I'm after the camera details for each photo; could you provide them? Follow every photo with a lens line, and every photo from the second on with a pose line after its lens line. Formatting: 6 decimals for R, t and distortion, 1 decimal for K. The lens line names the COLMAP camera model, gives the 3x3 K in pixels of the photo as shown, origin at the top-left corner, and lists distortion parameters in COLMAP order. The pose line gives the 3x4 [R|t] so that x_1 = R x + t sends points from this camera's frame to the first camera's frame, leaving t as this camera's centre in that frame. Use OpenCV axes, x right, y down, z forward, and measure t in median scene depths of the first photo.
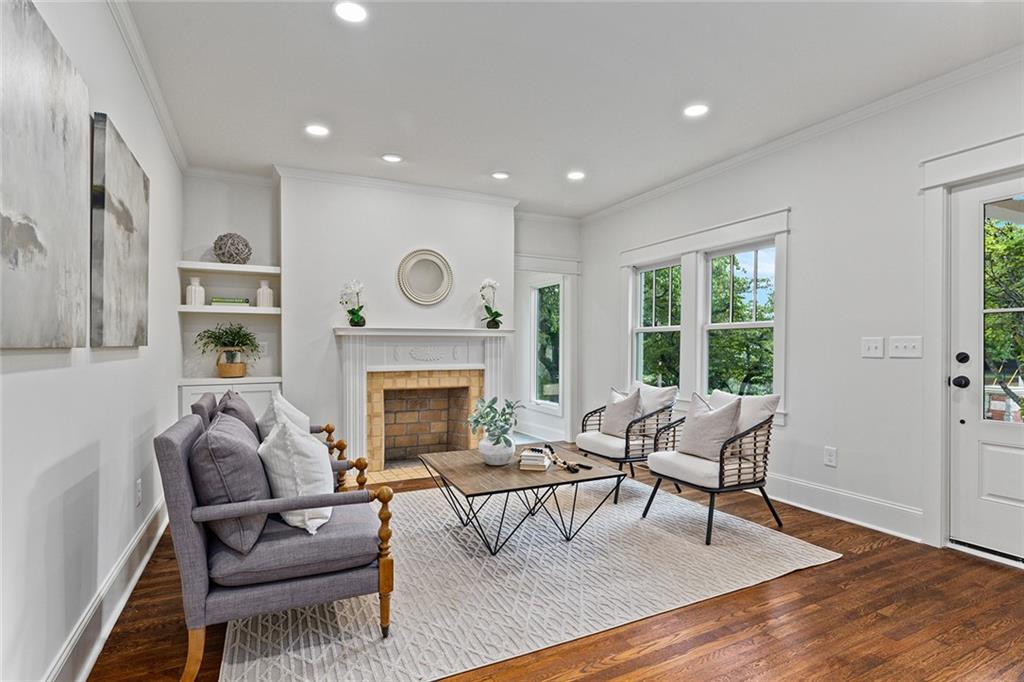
lens RADIAL K [[507.5, 0, 510.9], [0, 507.5, 343.8], [0, 0, 1]] dist [-0.006596, -0.000160]
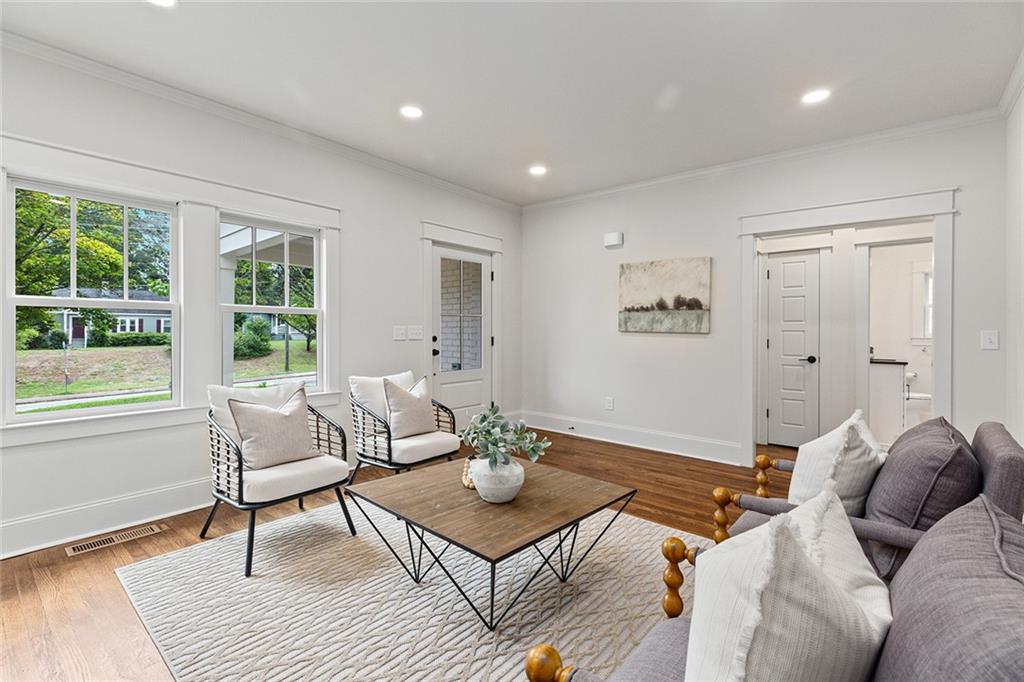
lens RADIAL K [[455.0, 0, 510.0], [0, 455.0, 338.3], [0, 0, 1]] dist [0.003786, 0.000307]
pose [[-0.391682, -0.018063, 0.919923, -0.620349], [-0.009188, 0.999834, 0.015720, -0.002086], [-0.920055, -0.002295, -0.391783, 1.227889]]
